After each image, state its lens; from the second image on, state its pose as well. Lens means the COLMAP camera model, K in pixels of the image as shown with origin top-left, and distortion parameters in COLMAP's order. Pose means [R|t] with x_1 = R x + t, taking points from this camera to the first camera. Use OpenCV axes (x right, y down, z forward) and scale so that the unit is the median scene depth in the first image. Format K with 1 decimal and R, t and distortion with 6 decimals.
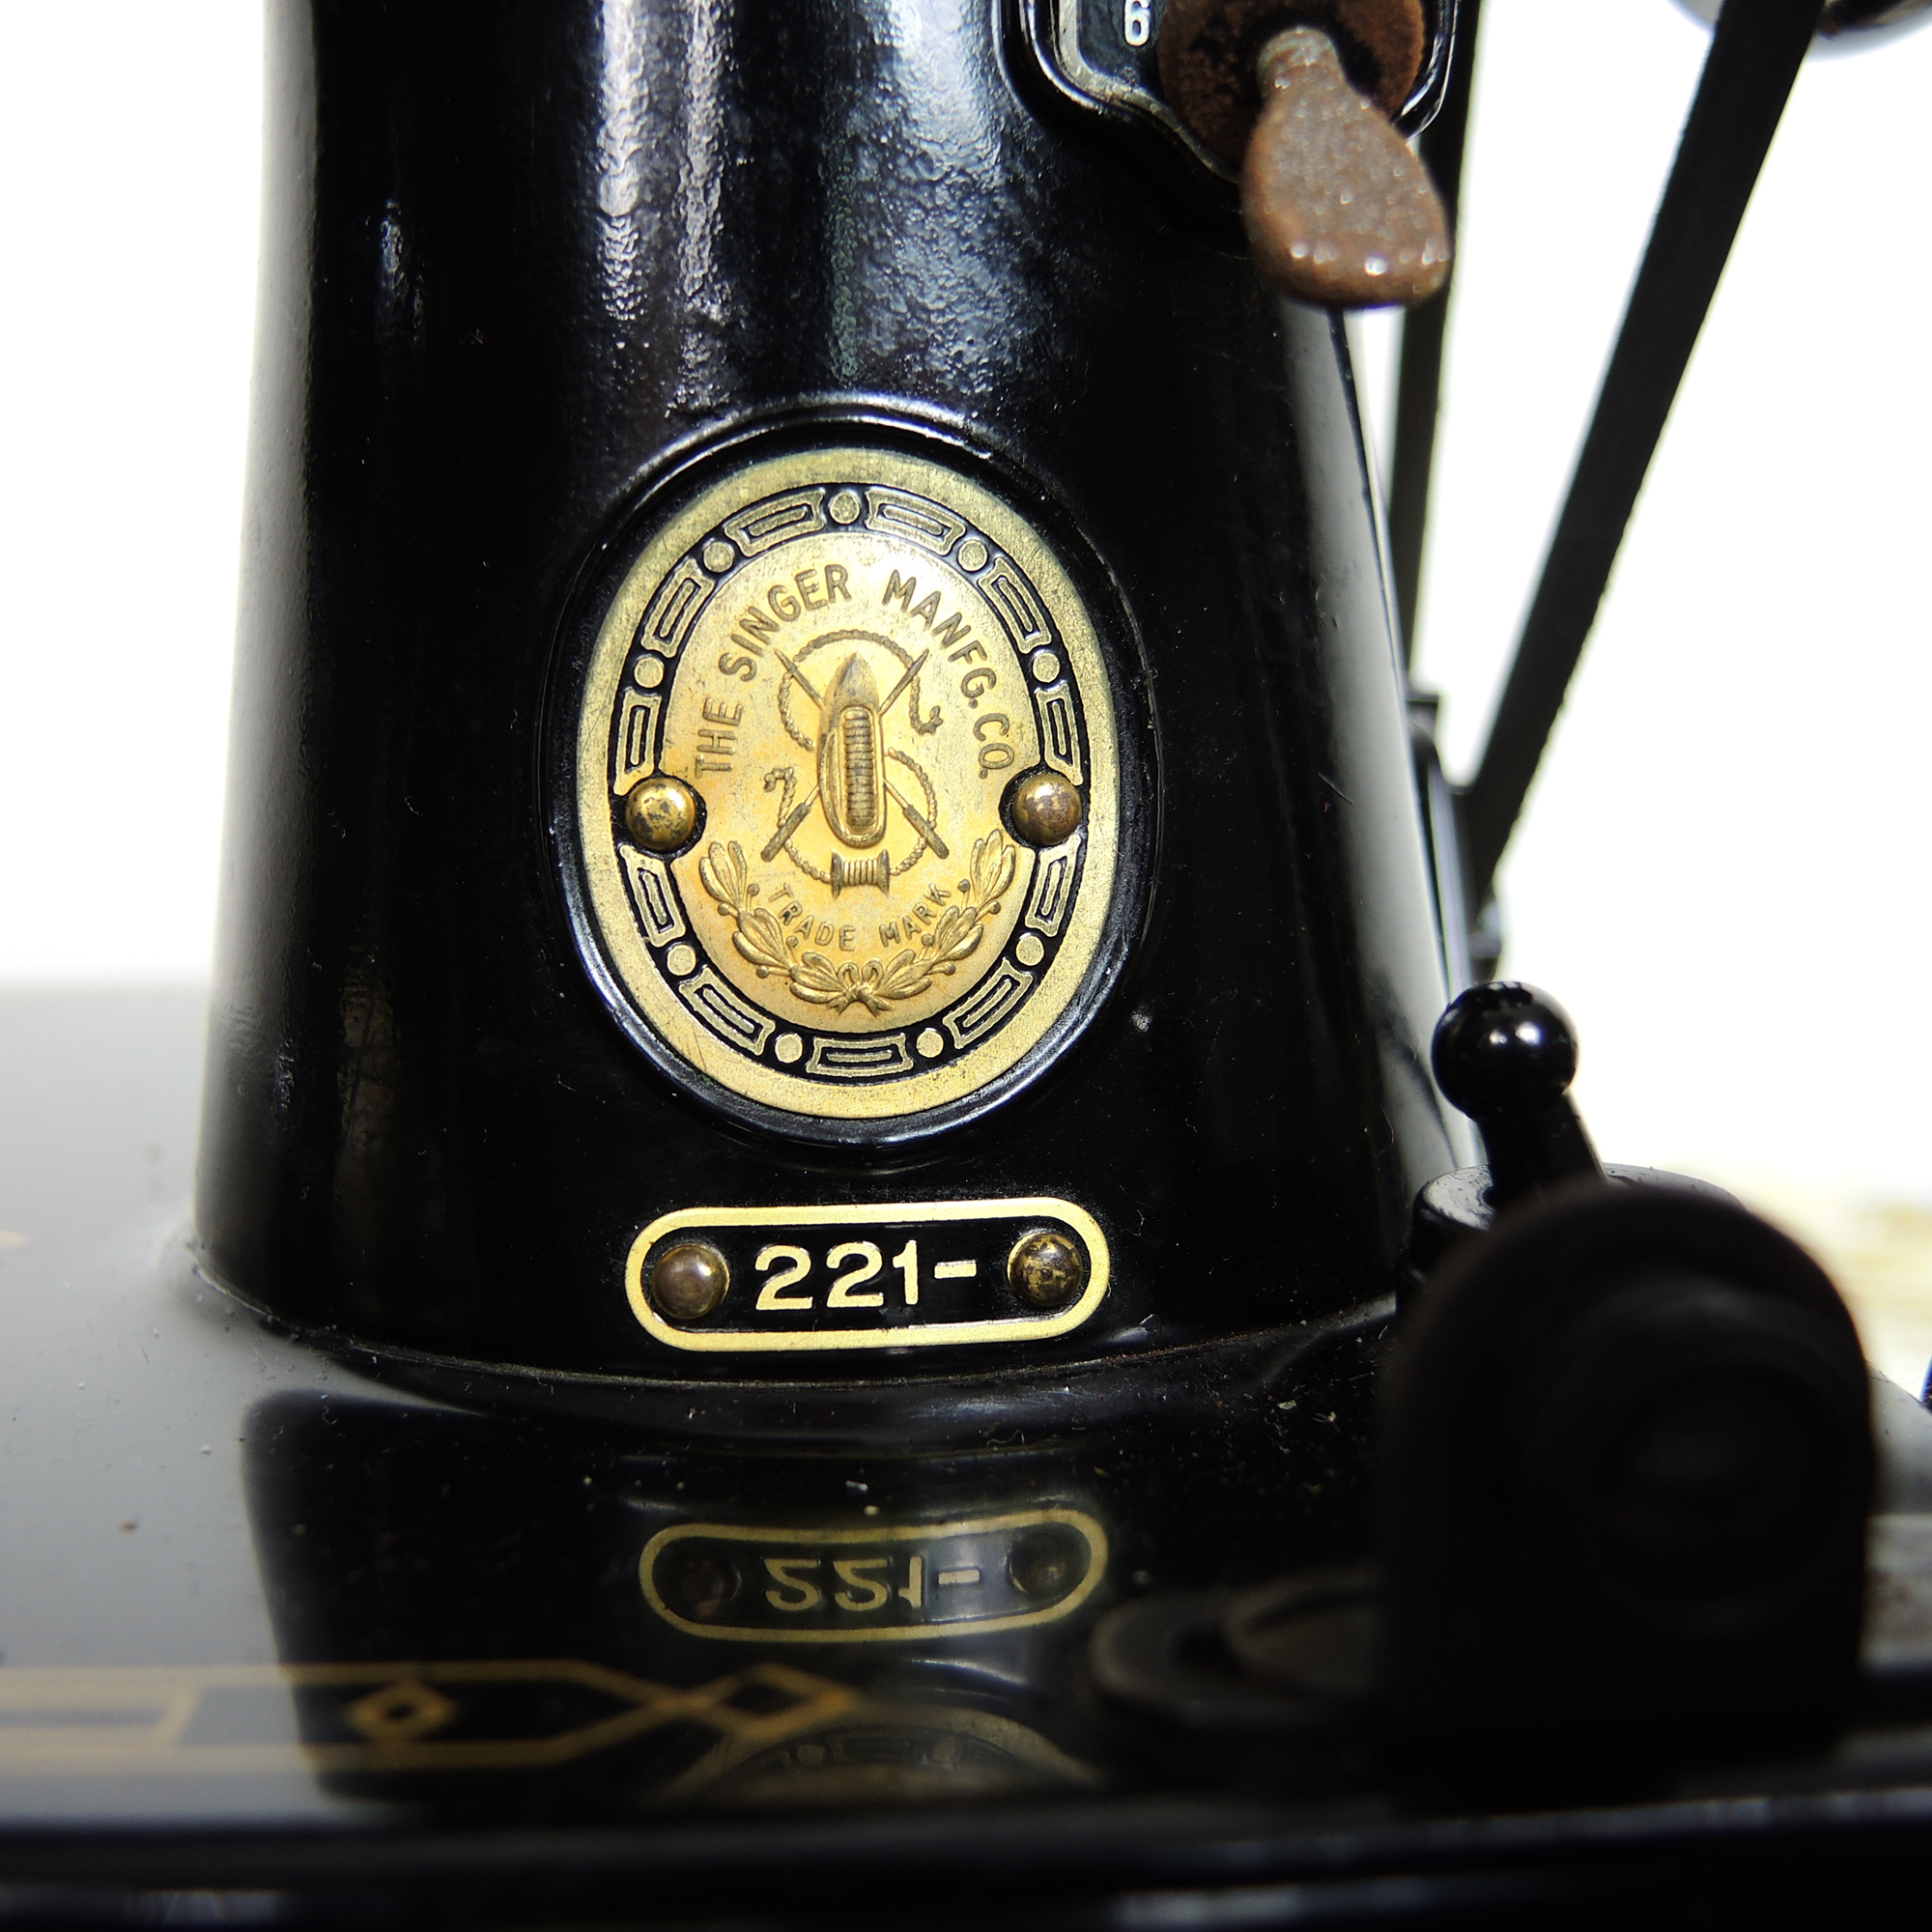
lens RADIAL K [[2107.5, 0, 975.1], [0, 2107.5, 957.7], [0, 0, 1]] dist [-0.064745, 0.000000]
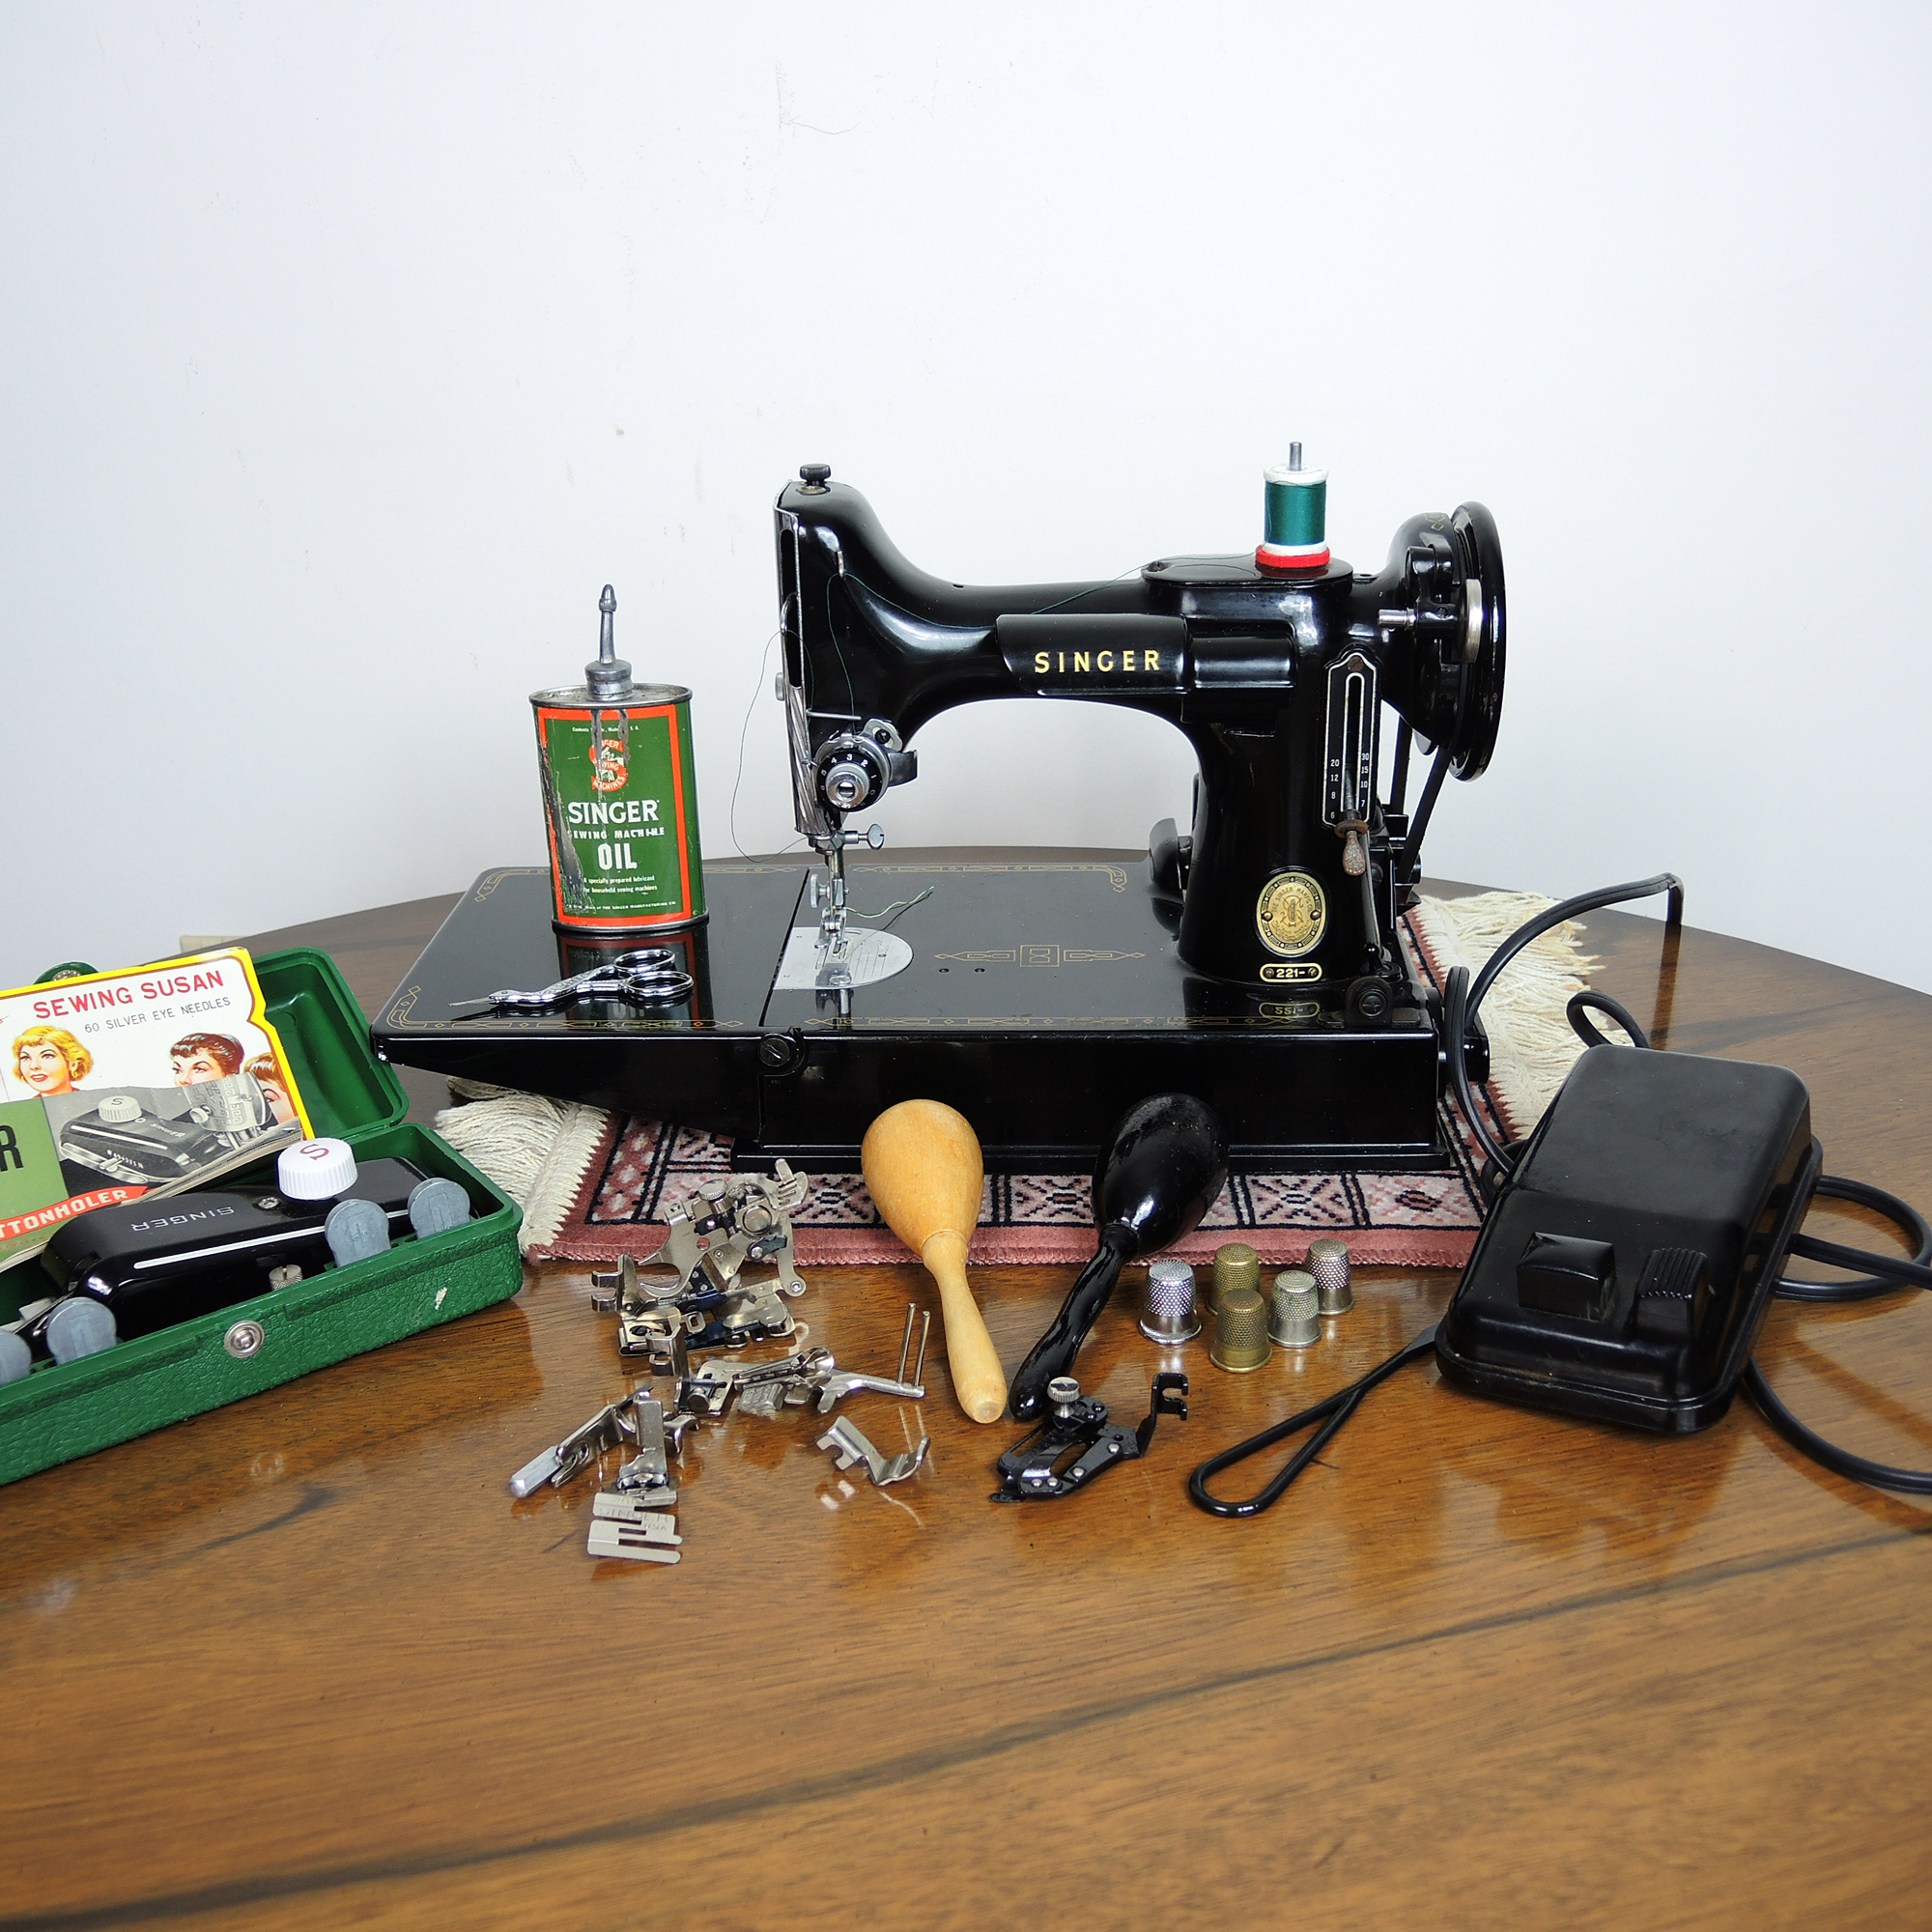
lens RADIAL K [[2107.5, 0, 967.2], [0, 2107.5, 959.6], [0, 0, 1]] dist [-0.064745, 0.000000]
pose [[0.994098, 0.032565, -0.103480, -0.448927], [-0.006836, 0.970790, 0.239834, -1.811563], [0.108268, -0.237711, 0.965283, -6.852372]]
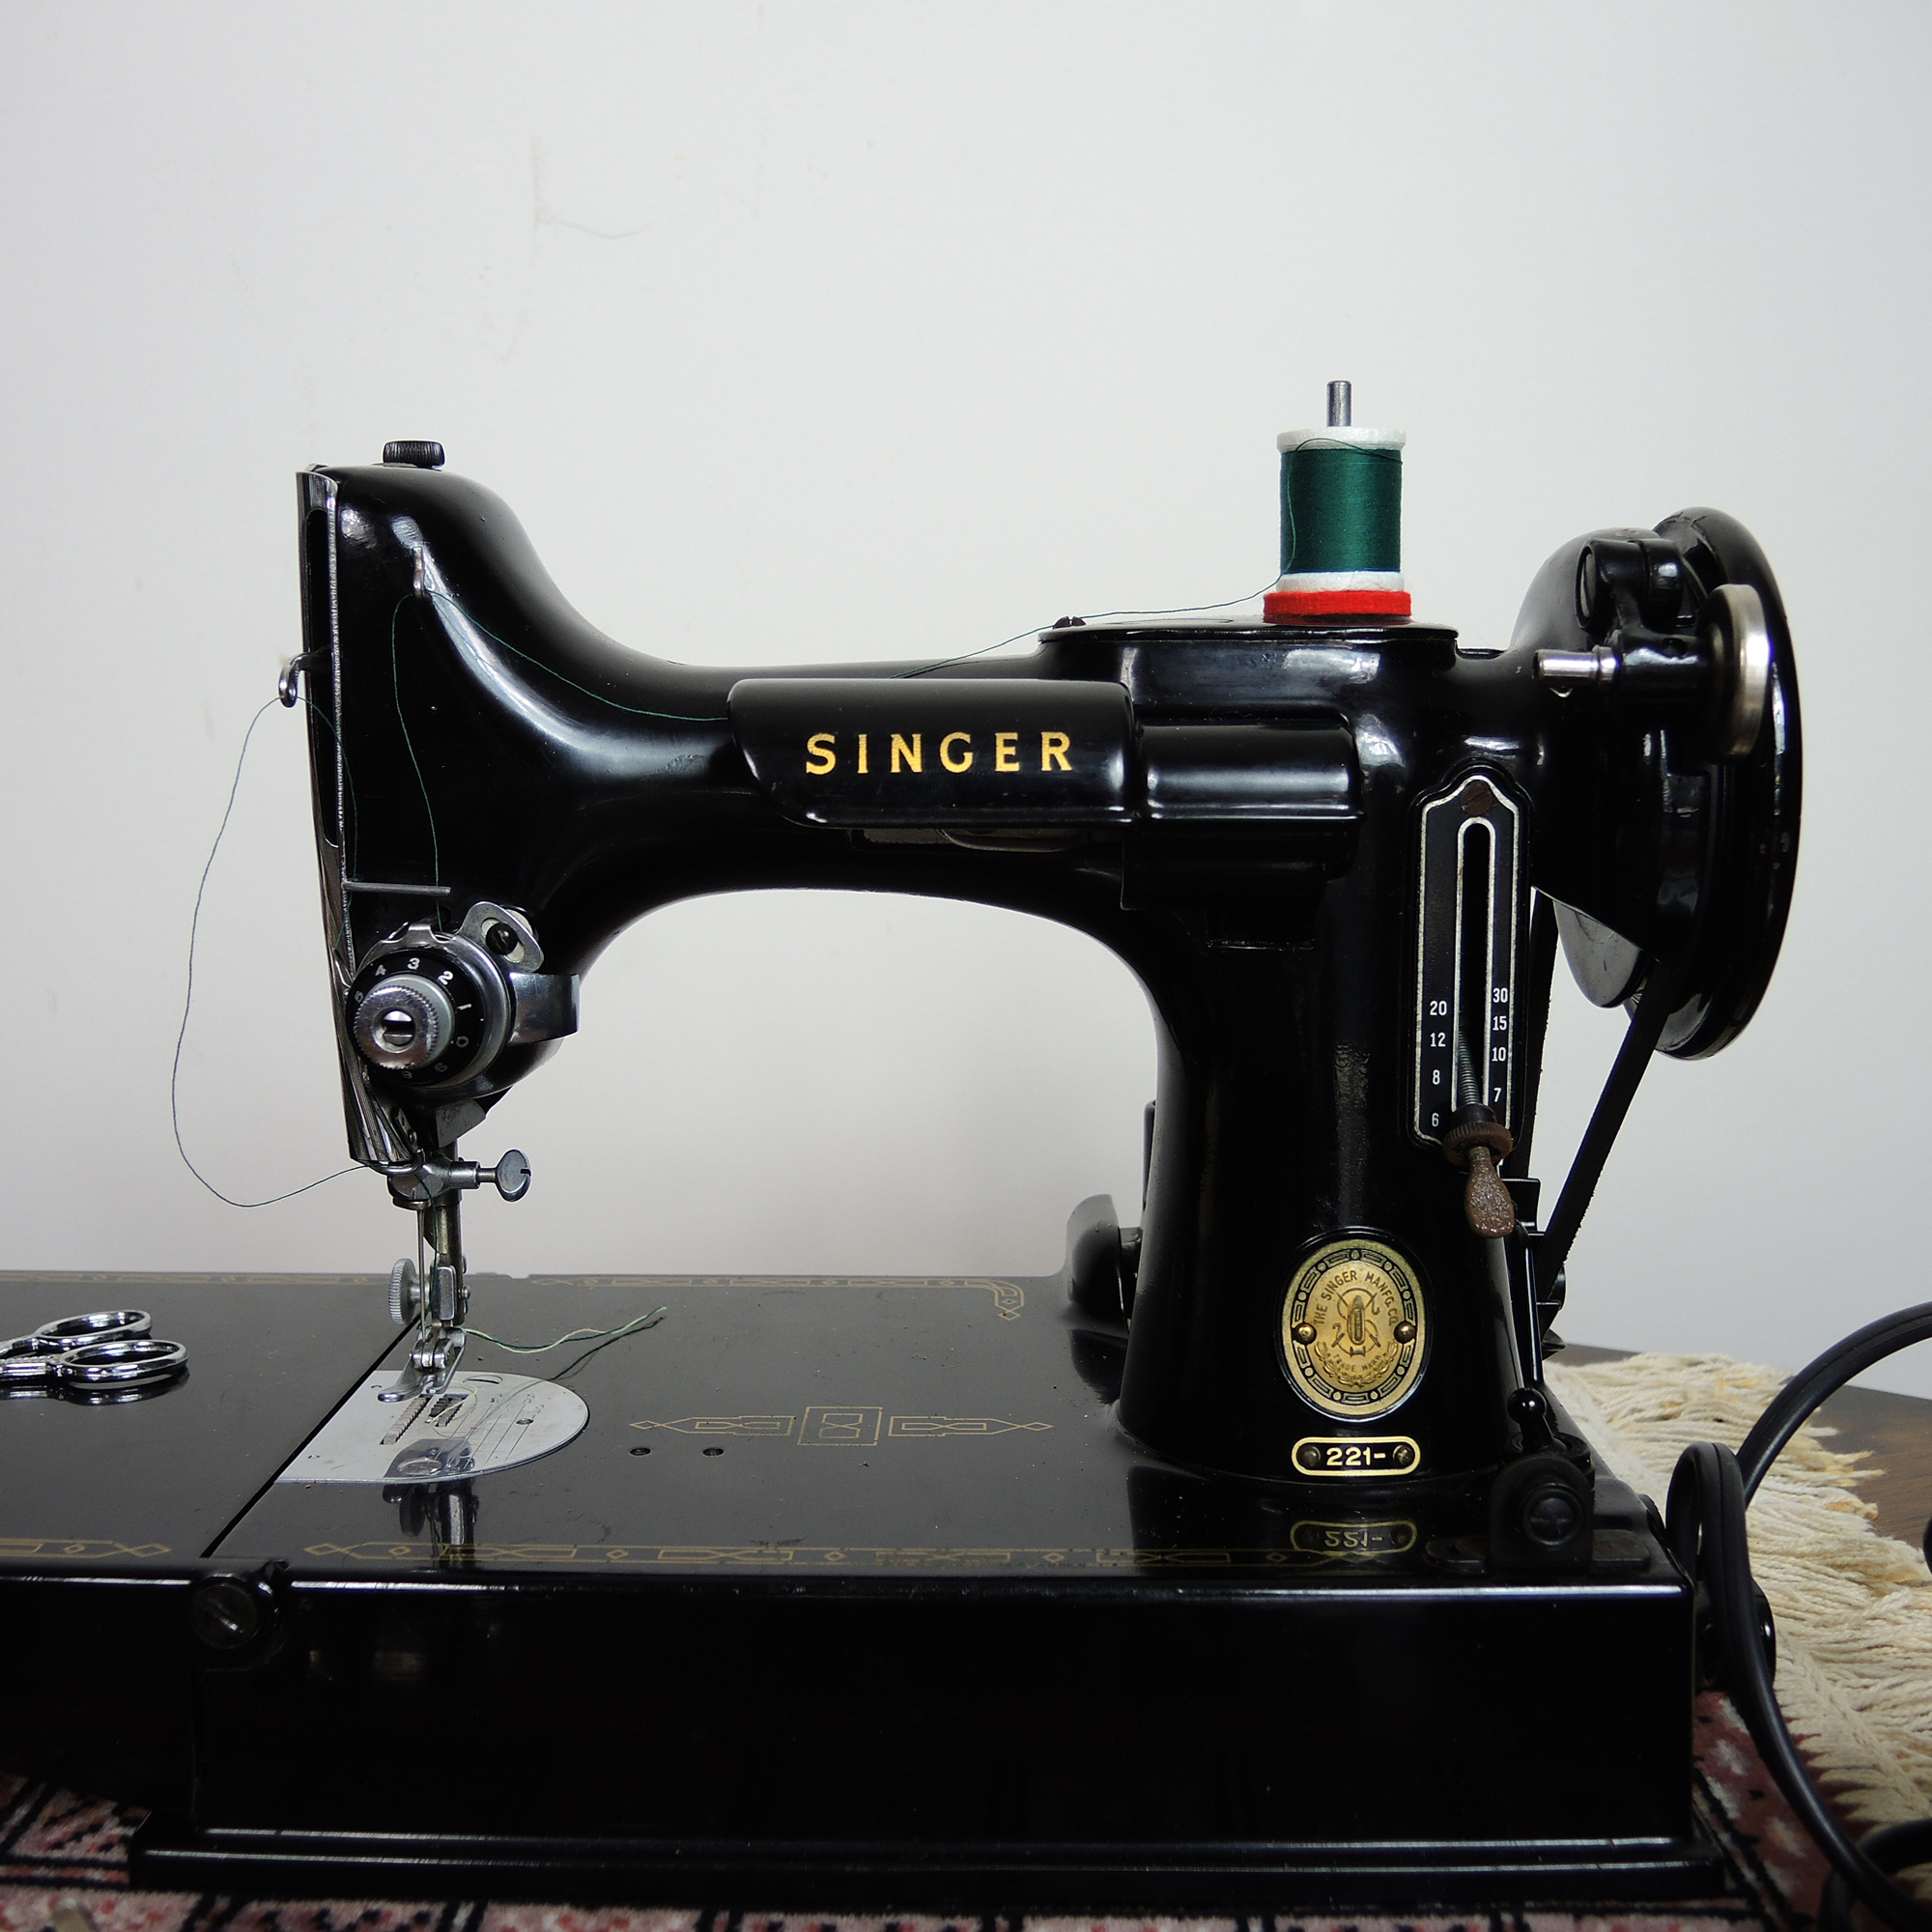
lens RADIAL K [[2107.5, 0, 953.9], [0, 2107.5, 968.4], [0, 0, 1]] dist [-0.064745, 0.000000]
pose [[0.995821, 0.019602, -0.089202, -0.454425], [-0.021734, 0.999499, -0.022991, -0.625856], [0.088707, 0.024834, 0.995748, -2.846190]]
